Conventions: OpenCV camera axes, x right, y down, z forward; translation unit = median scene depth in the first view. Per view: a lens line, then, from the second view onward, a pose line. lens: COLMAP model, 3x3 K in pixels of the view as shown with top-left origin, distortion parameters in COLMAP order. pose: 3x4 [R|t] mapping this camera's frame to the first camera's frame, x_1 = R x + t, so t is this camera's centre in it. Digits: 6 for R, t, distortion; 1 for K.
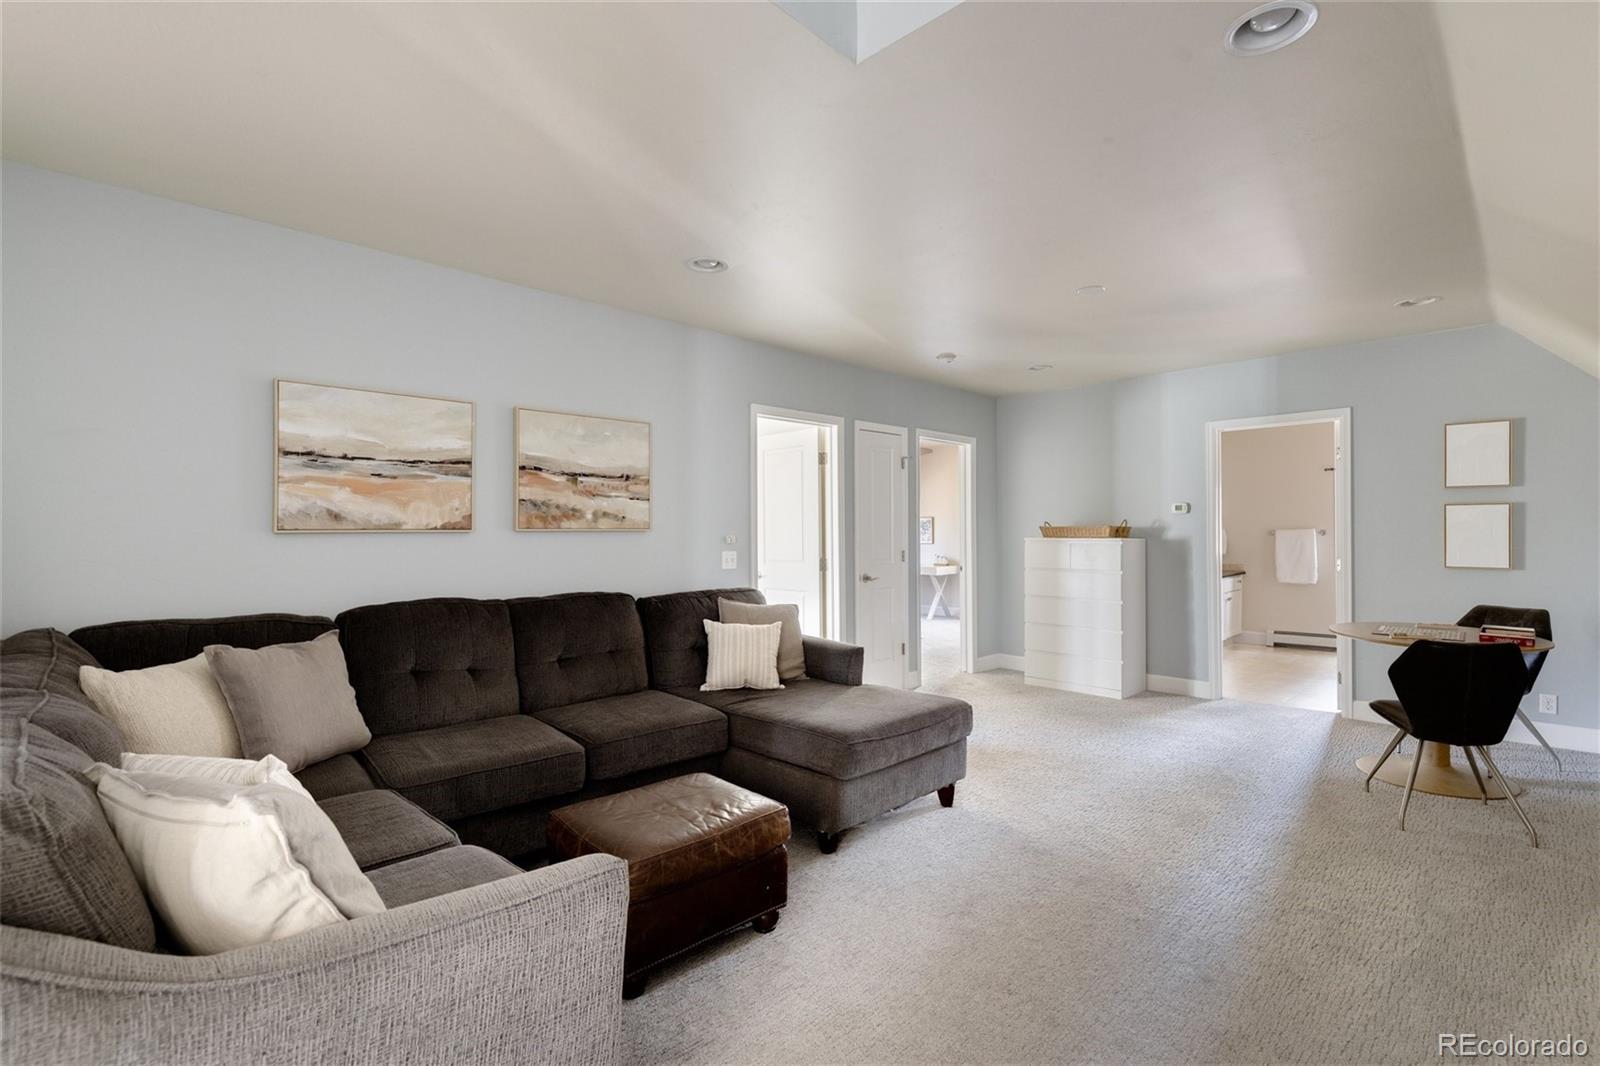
lens RADIAL K [[722.0, 0, 800.0], [0, 722.0, 533.0], [0, 0, 1]] dist [-0.001036, -0.000731]
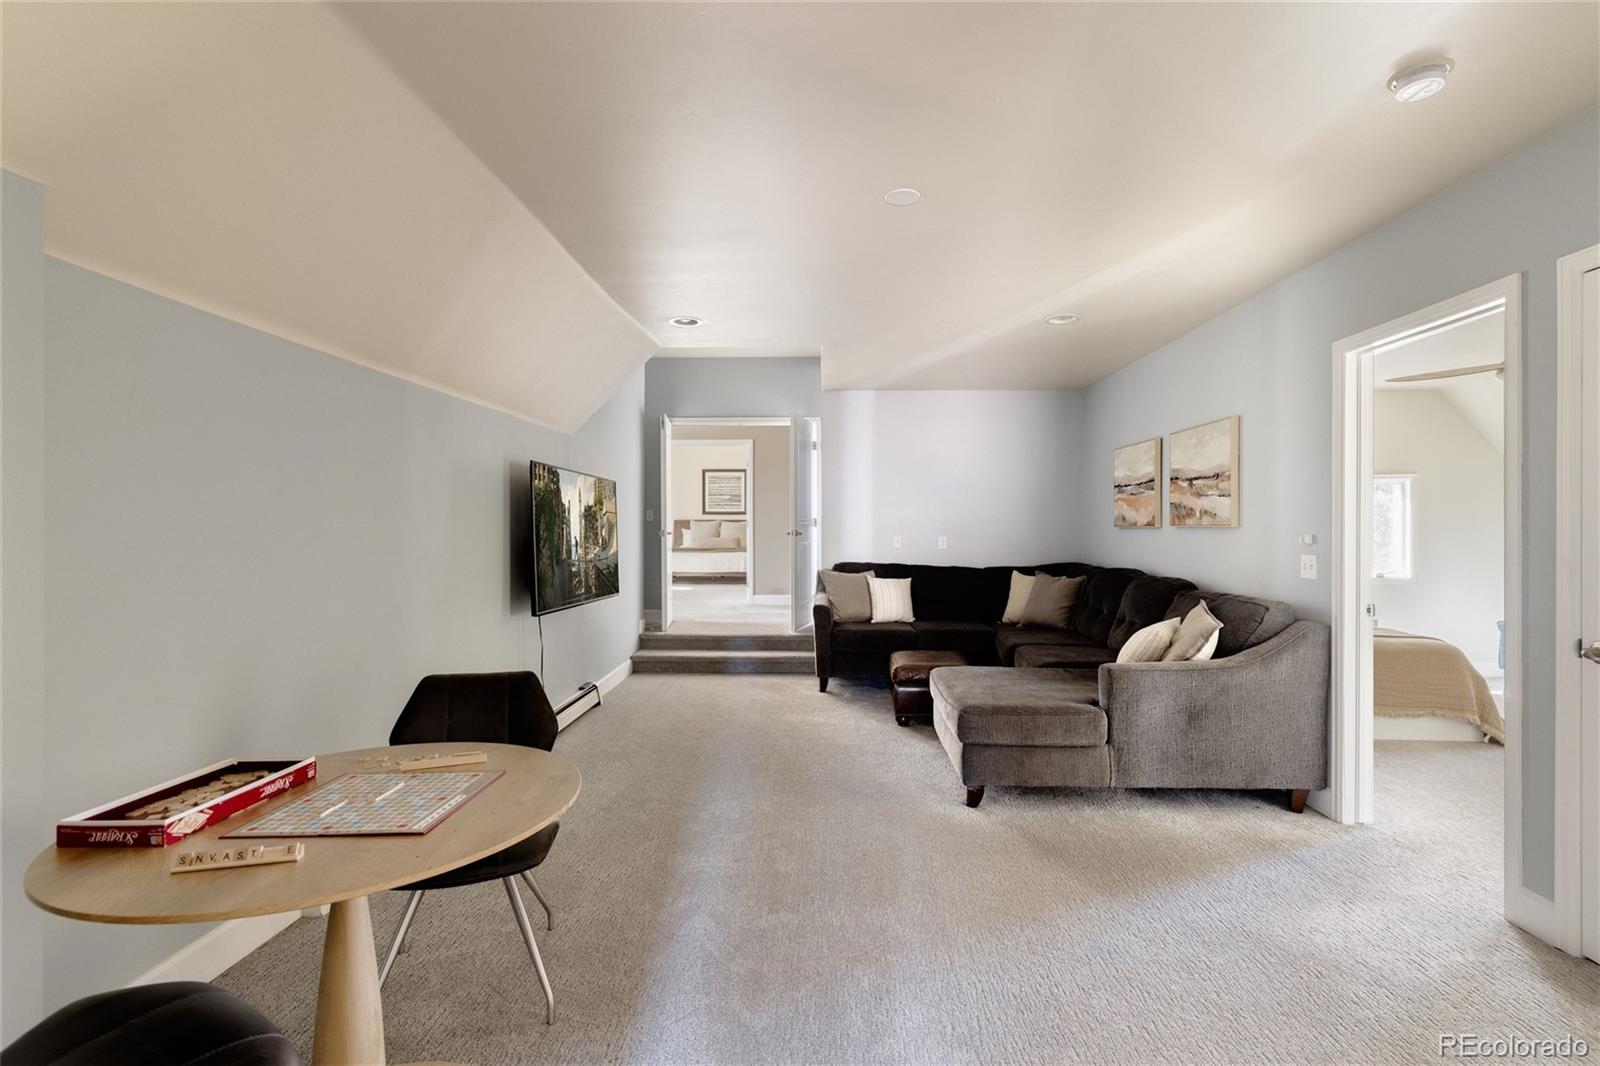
lens RADIAL K [[722.0, 0, 800.0], [0, 722.0, 533.0], [0, 0, 1]] dist [-0.001036, -0.000731]
pose [[-0.733204, 0.008660, -0.679954, 0.917513], [0.000755, 0.999929, 0.011921, -0.007421], [0.680009, 0.008227, -0.733158, 1.370330]]
